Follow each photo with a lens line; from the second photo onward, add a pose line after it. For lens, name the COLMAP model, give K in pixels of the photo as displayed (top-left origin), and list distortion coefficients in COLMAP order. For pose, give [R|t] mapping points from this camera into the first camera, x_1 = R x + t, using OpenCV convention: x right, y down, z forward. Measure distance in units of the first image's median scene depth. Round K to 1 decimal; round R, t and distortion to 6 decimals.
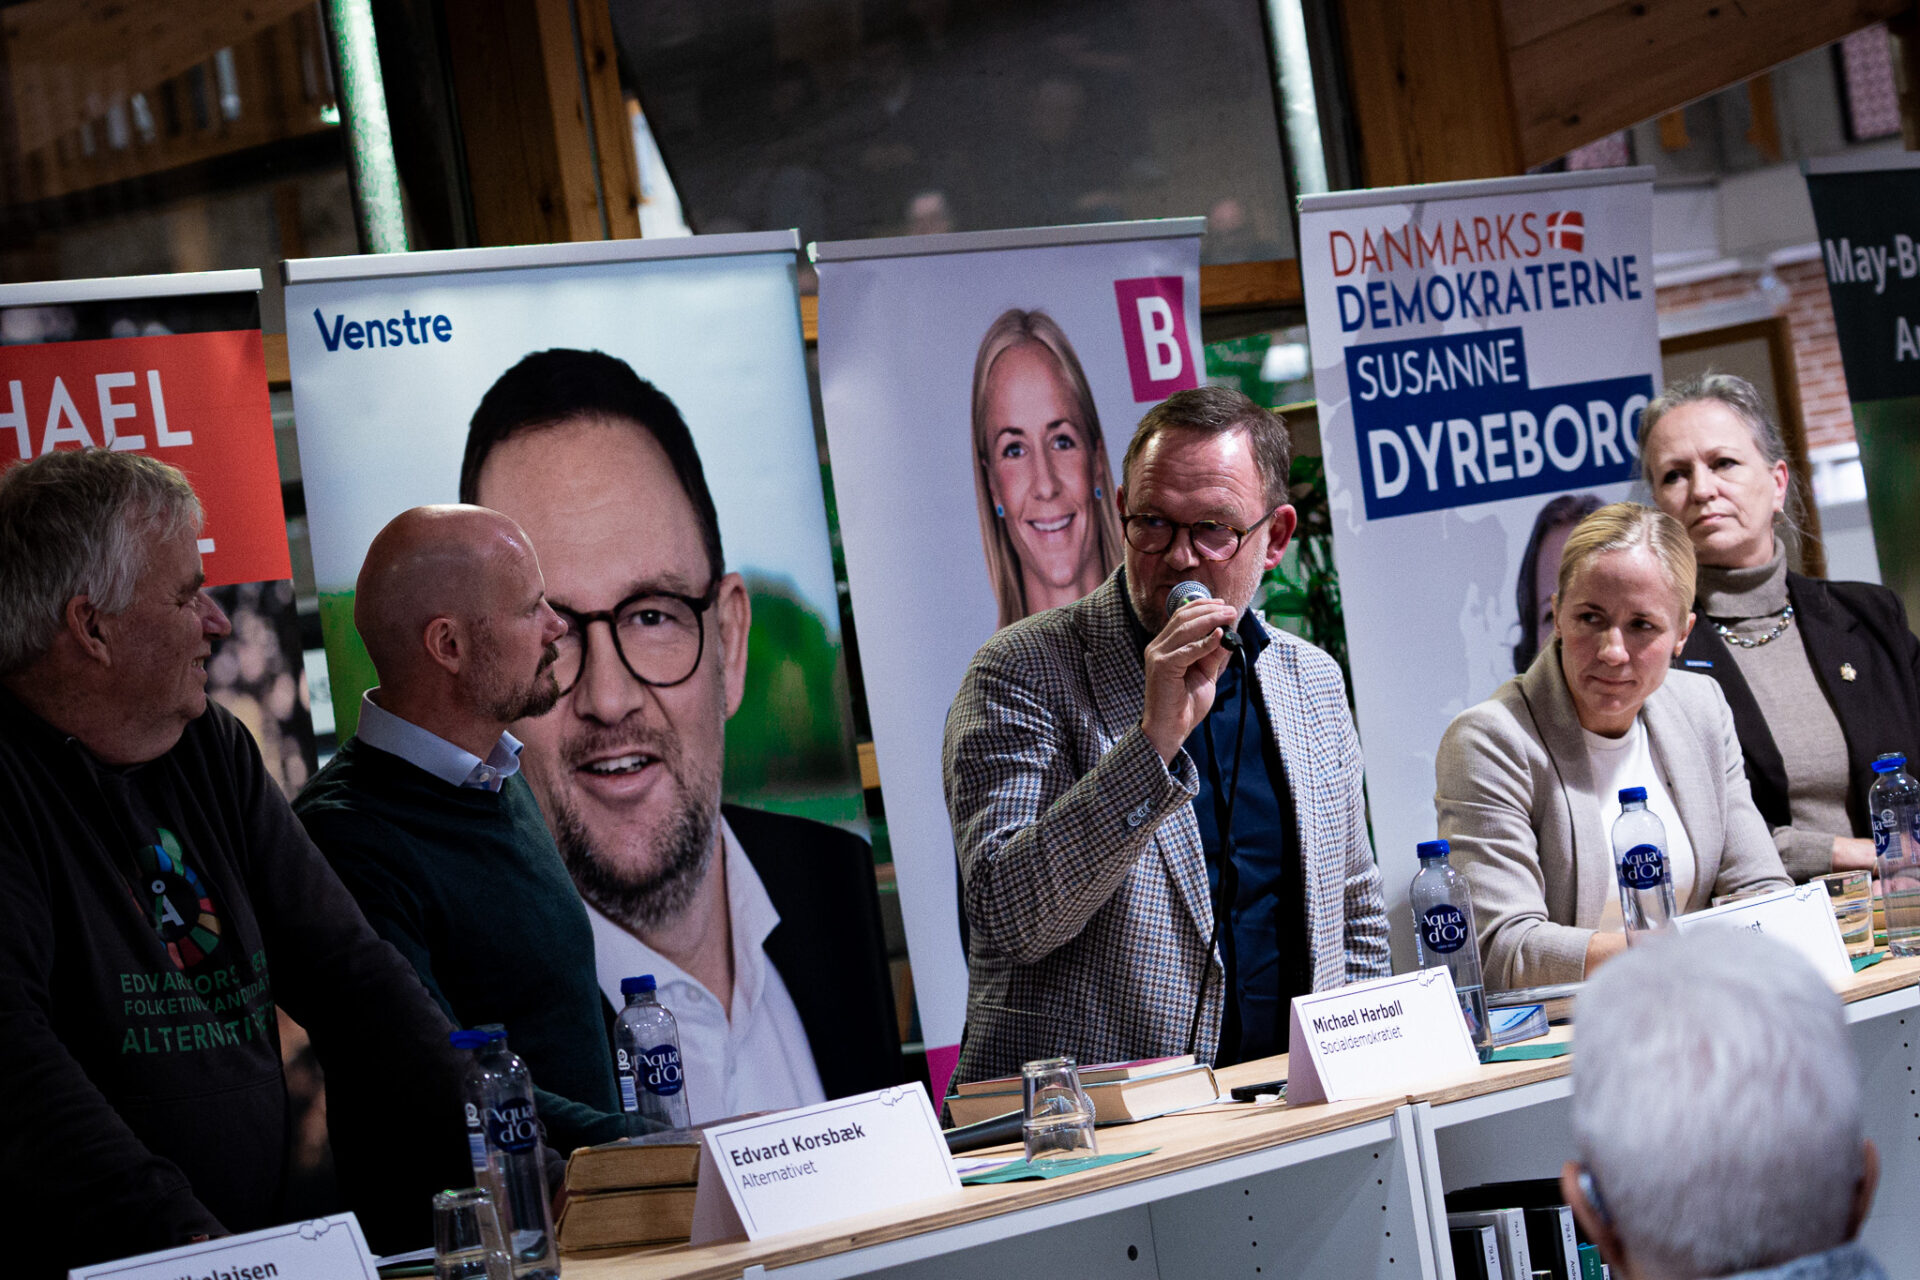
lens RADIAL K [[6413.7, 0, 960.0], [0, 6413.7, 640.0], [0, 0, 1]] dist [0.020829, 2.762016]
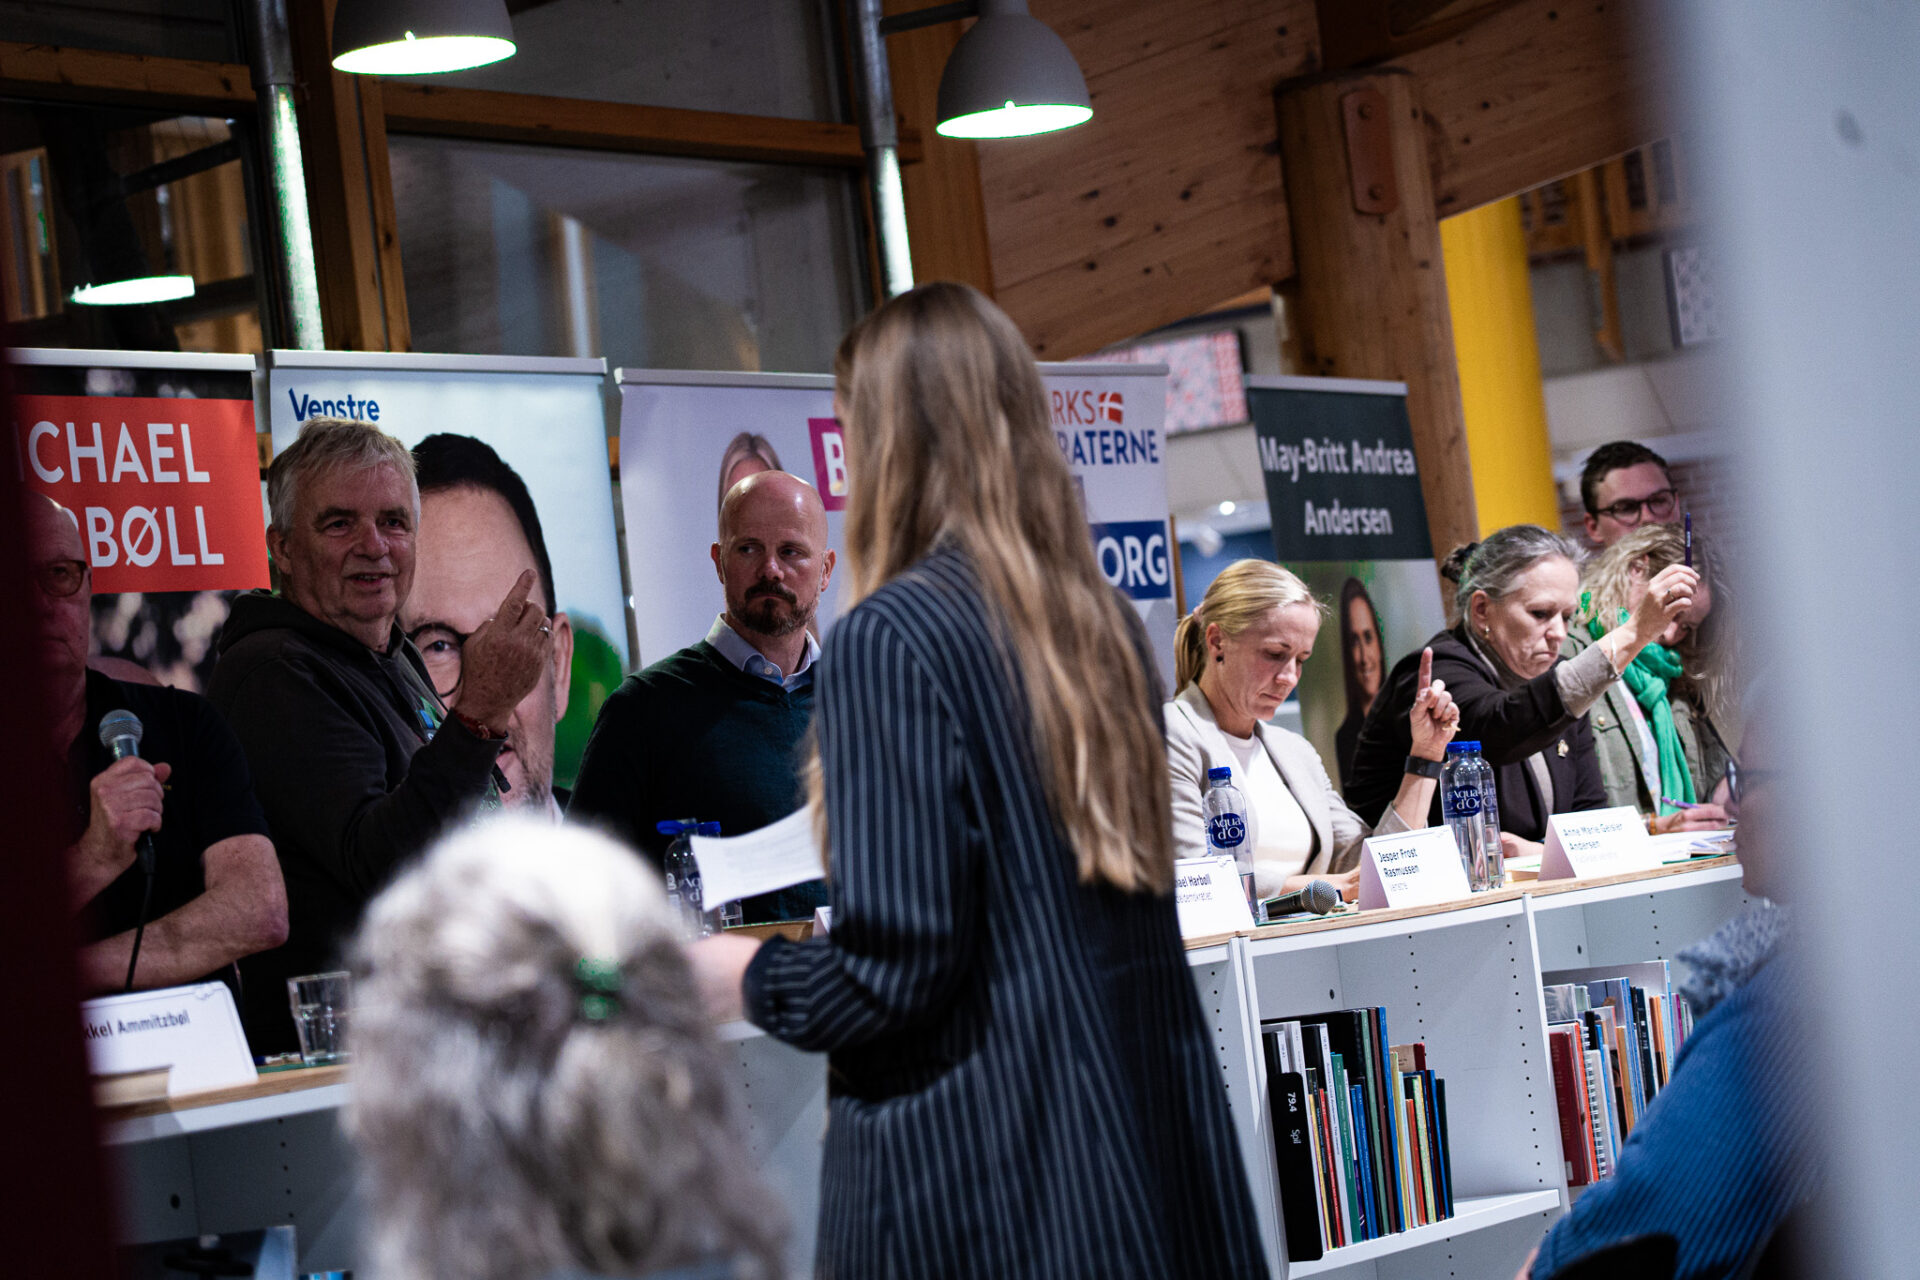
lens RADIAL K [[5749.4, 0, 960.0], [0, 5749.4, 640.0], [0, 0, 1]] dist [0.090606, -0.214350]
pose [[0.984339, 0.035593, 0.172658, -0.144800], [-0.025441, 0.997834, -0.060659, 0.059071], [-0.174443, 0.055317, 0.983112, -0.158950]]
